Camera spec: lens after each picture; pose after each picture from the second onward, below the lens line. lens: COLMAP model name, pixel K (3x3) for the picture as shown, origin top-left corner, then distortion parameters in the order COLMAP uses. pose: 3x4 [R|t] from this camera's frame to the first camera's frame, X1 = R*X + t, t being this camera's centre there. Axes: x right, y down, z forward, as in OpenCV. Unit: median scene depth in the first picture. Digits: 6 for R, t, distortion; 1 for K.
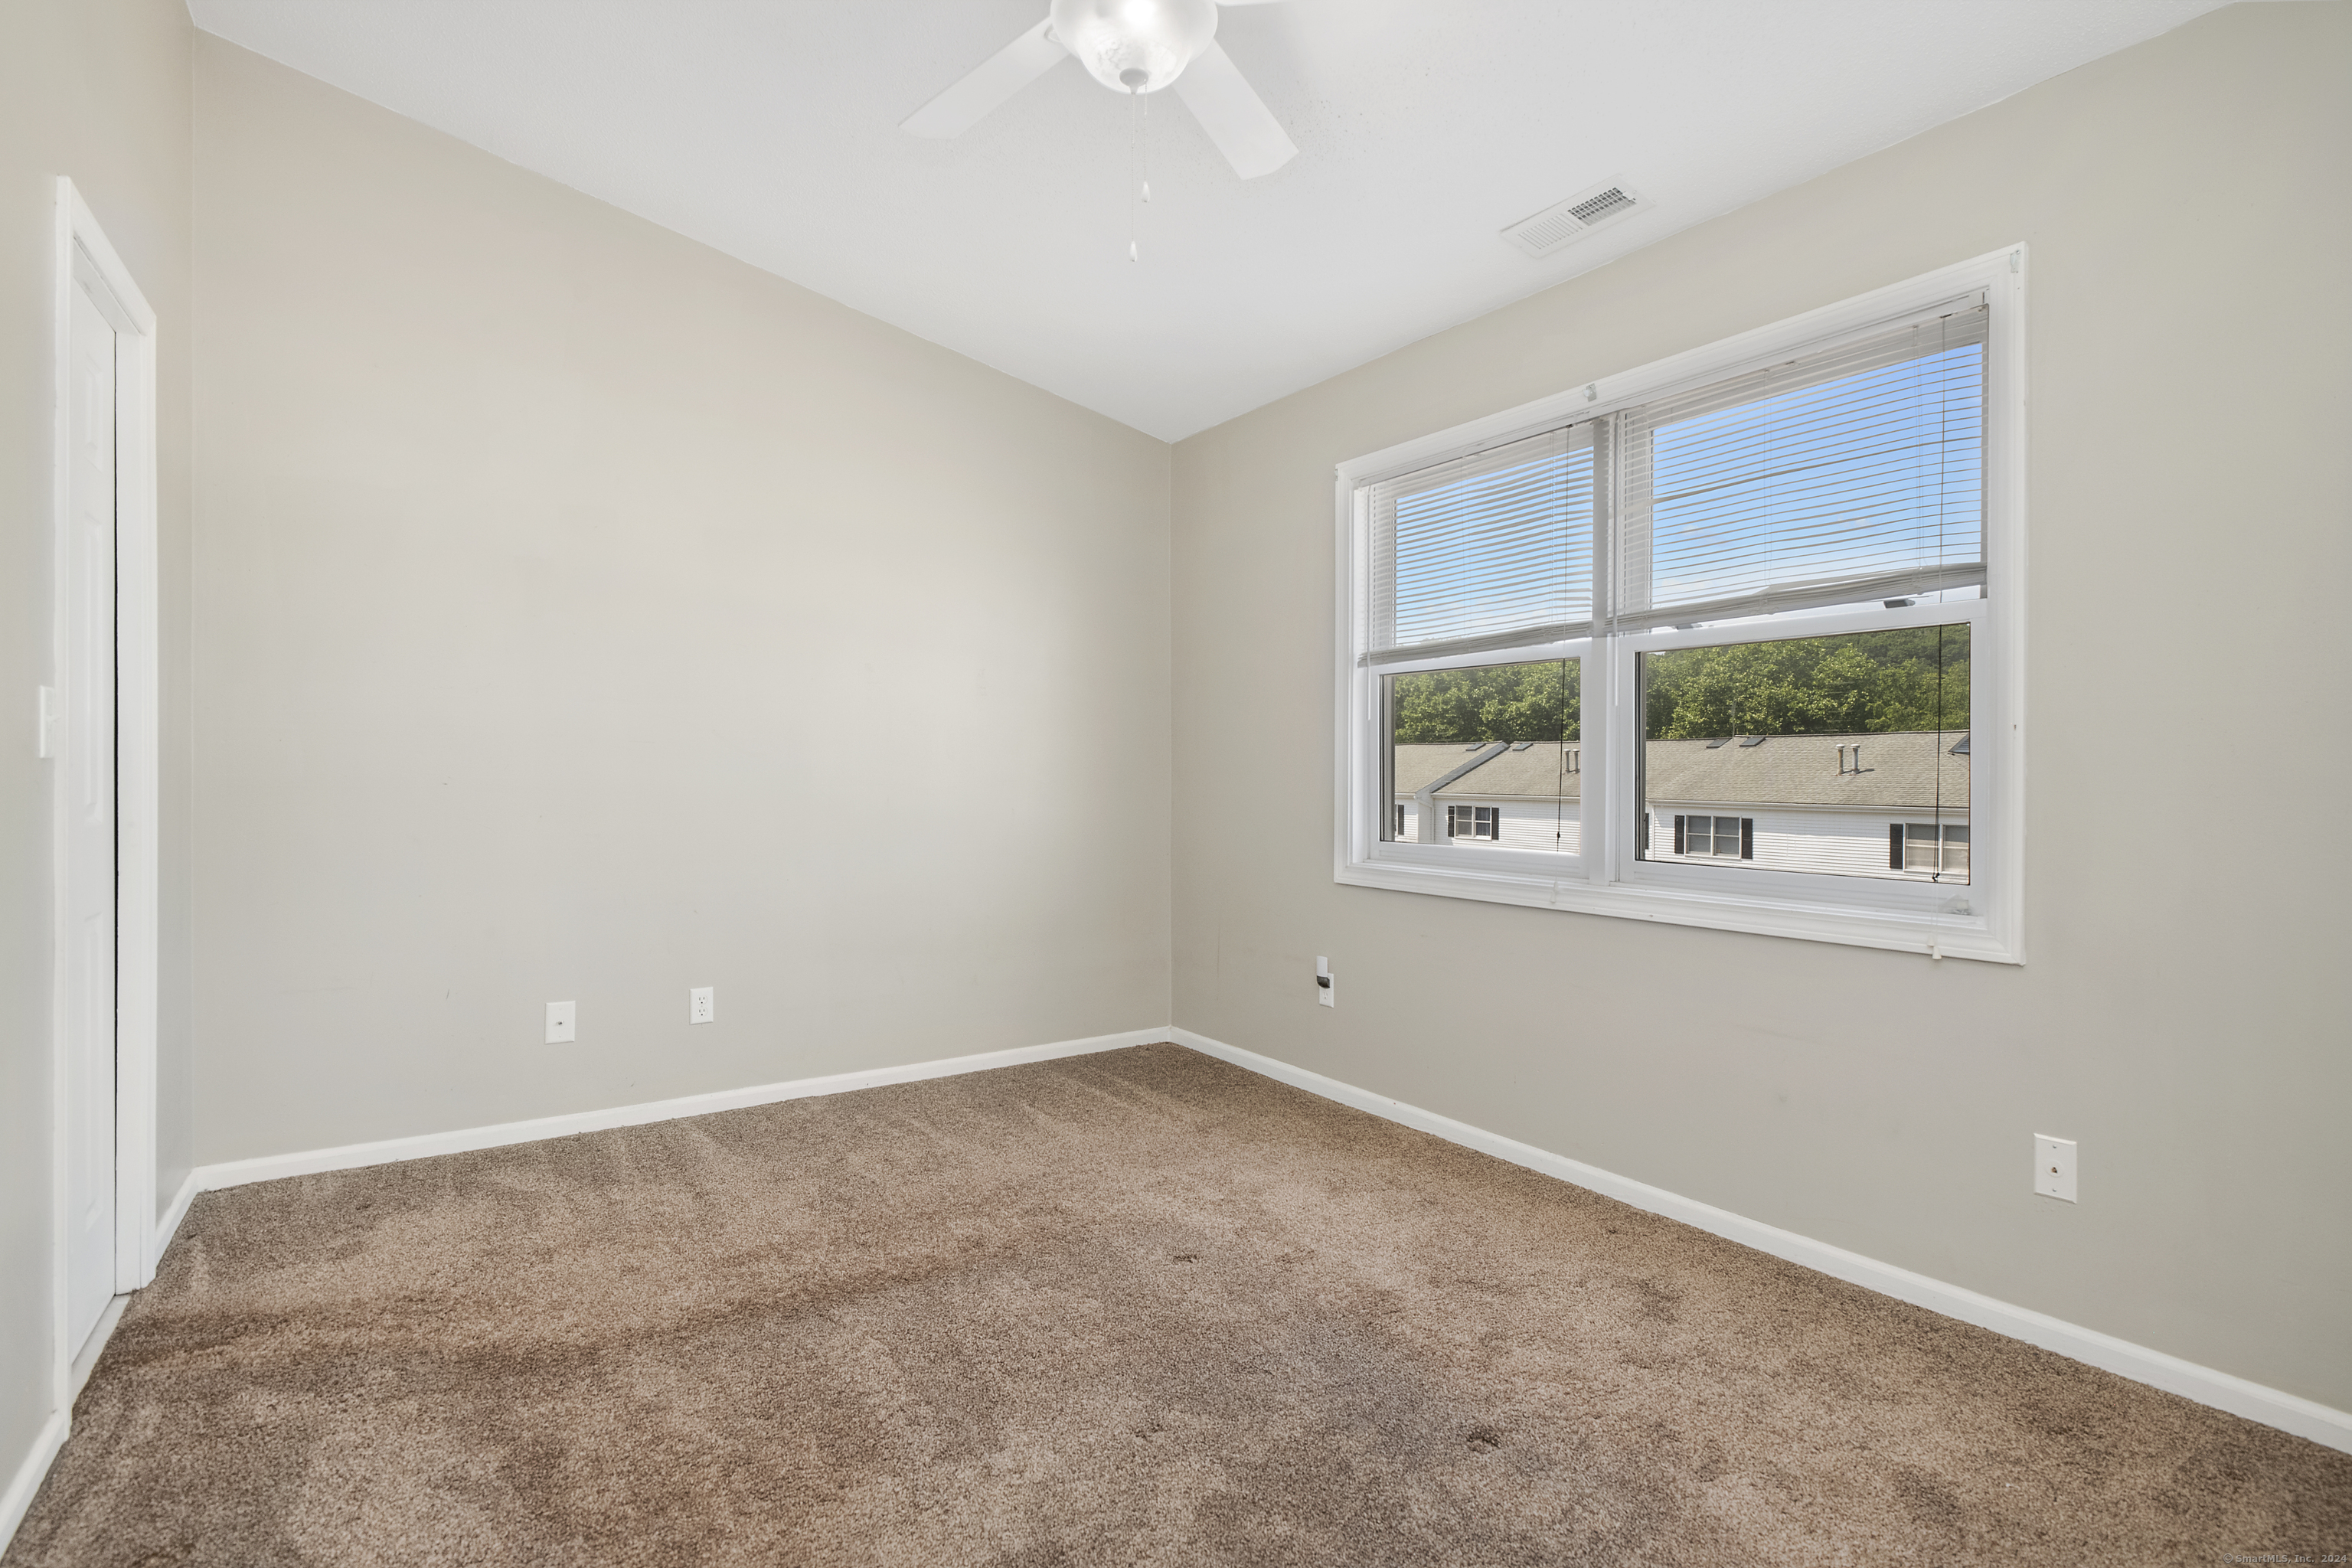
lens RADIAL K [[1180.5, 0, 1180.3], [0, 1180.5, 769.7], [0, 0, 1]] dist [-0.000632, -0.018231]
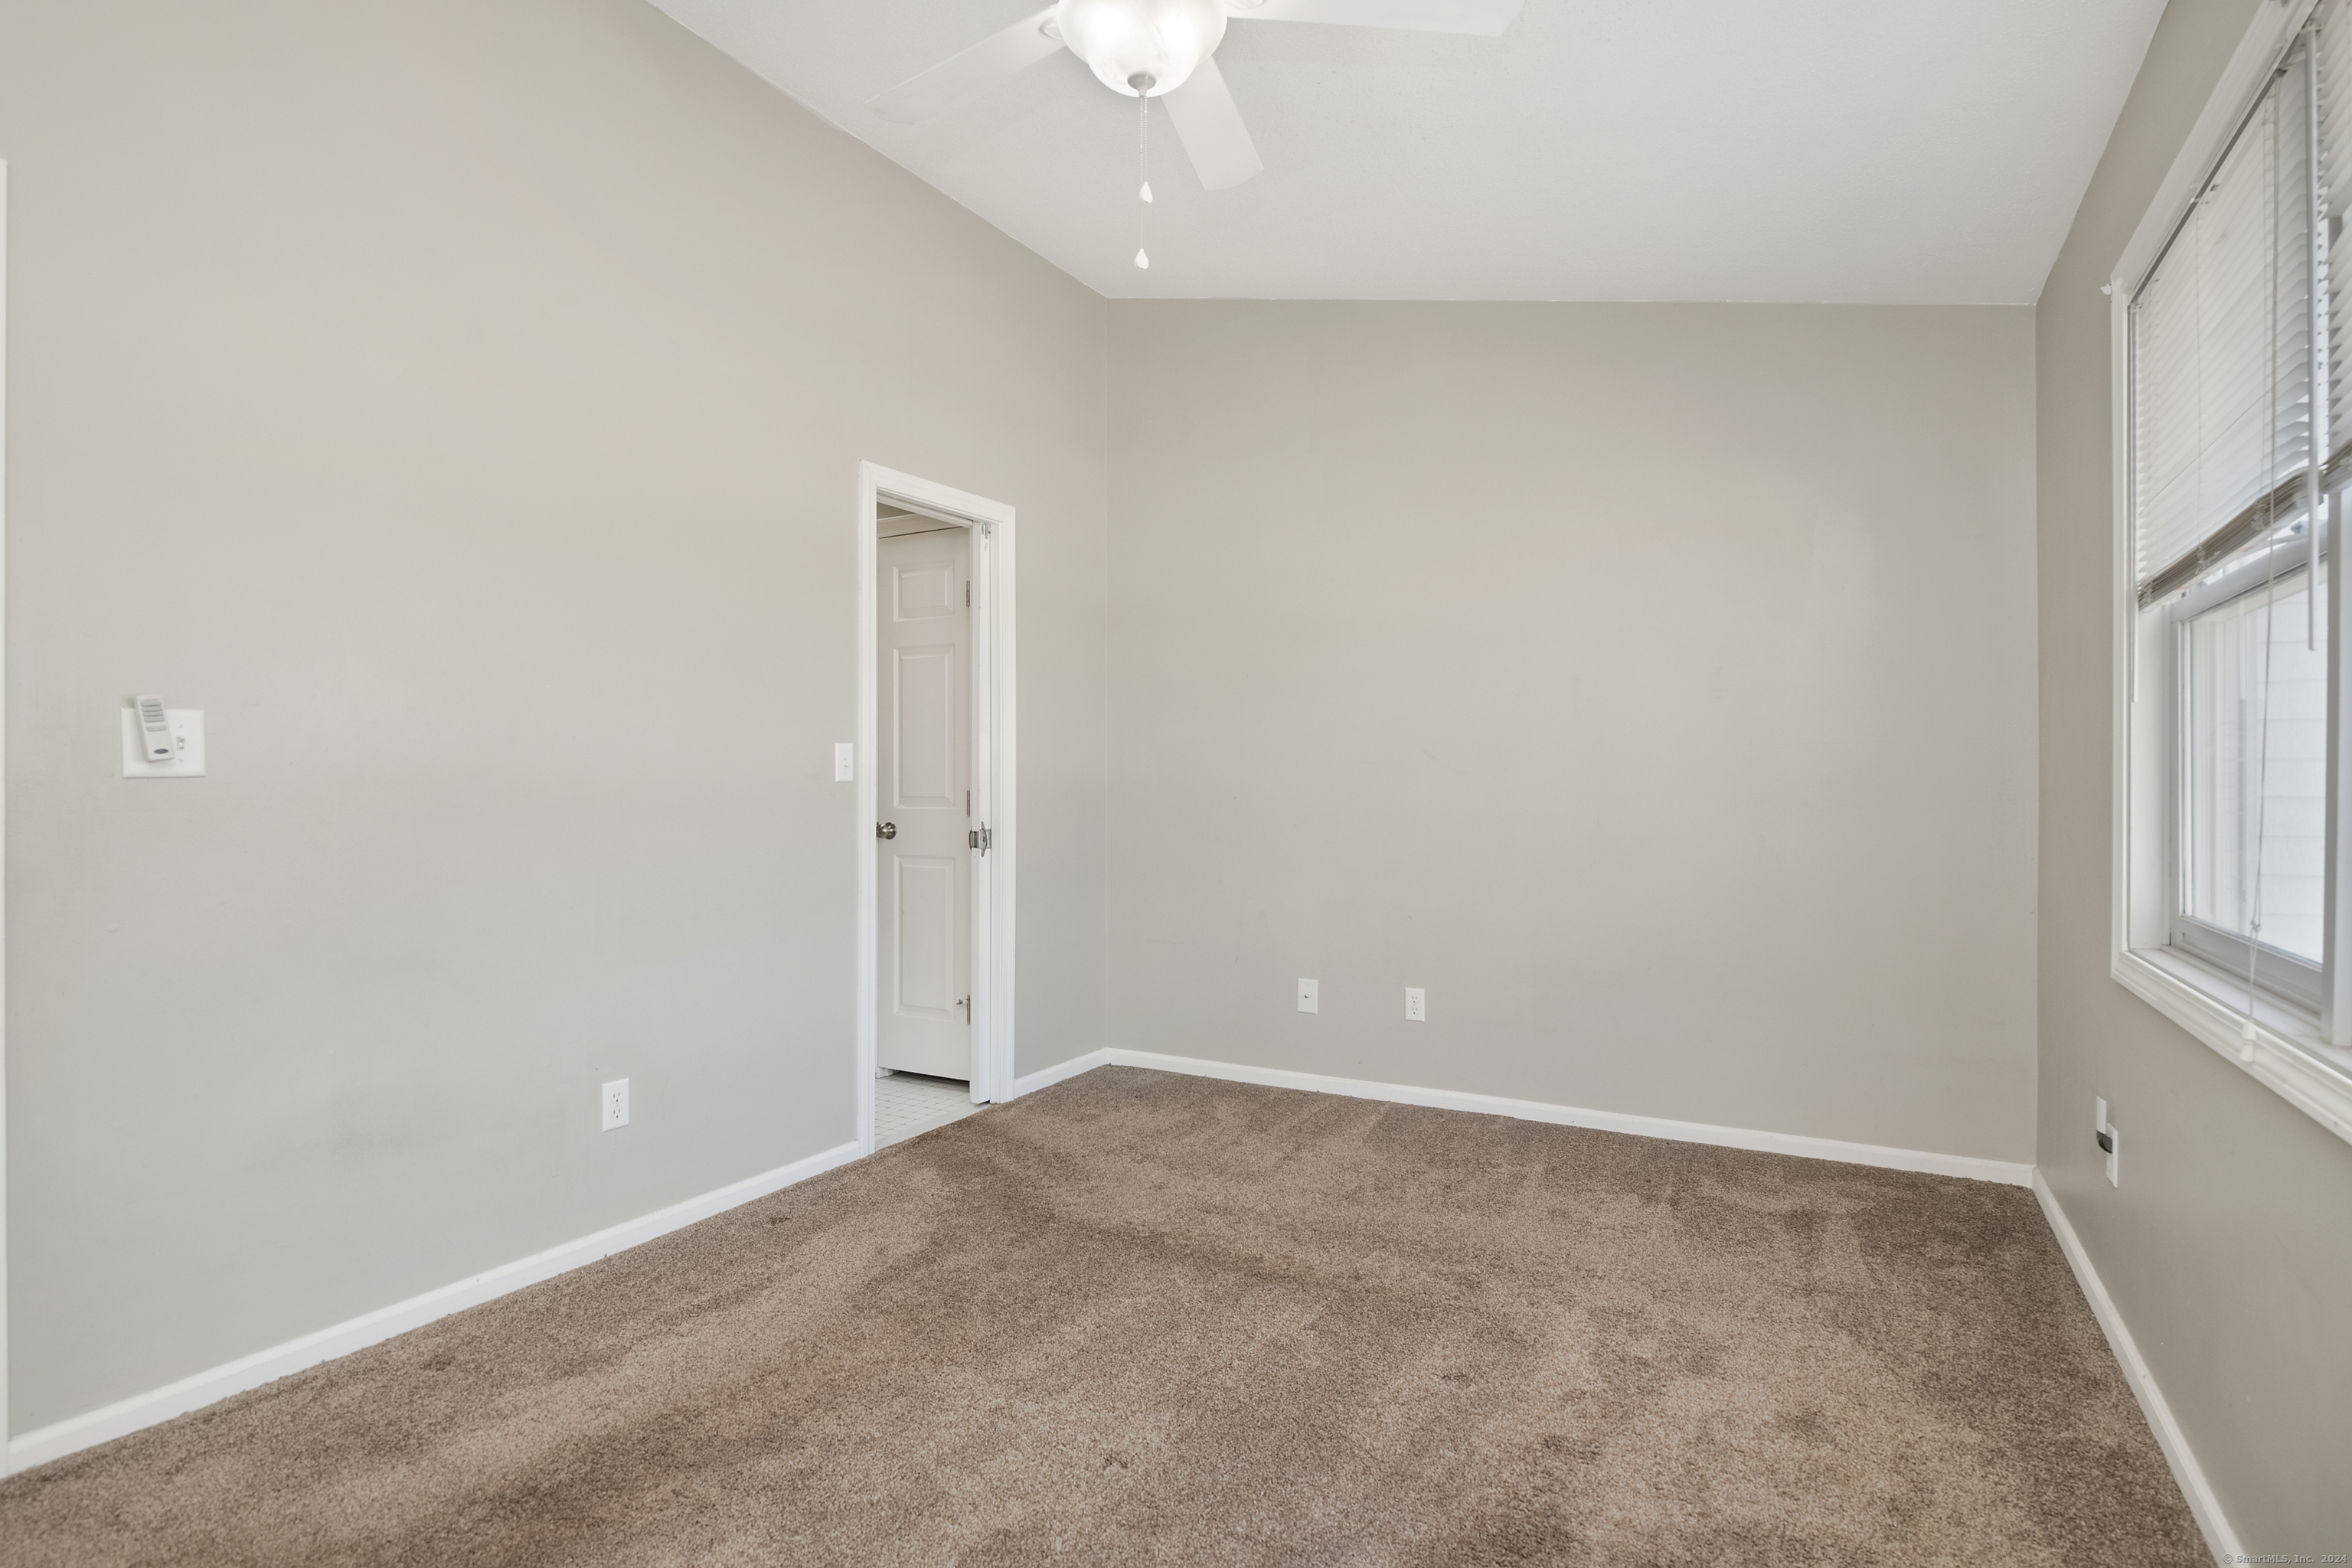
lens RADIAL K [[1156.7, 0, 1176.0], [0, 1156.7, 784.0], [0, 0, 1]] dist [0.001101, -0.010844]
pose [[0.449813, -0.003237, -0.893117, 0.557698], [-0.002366, 0.999986, -0.004815, 0.002775], [0.893119, 0.004279, 0.449799, 0.402189]]
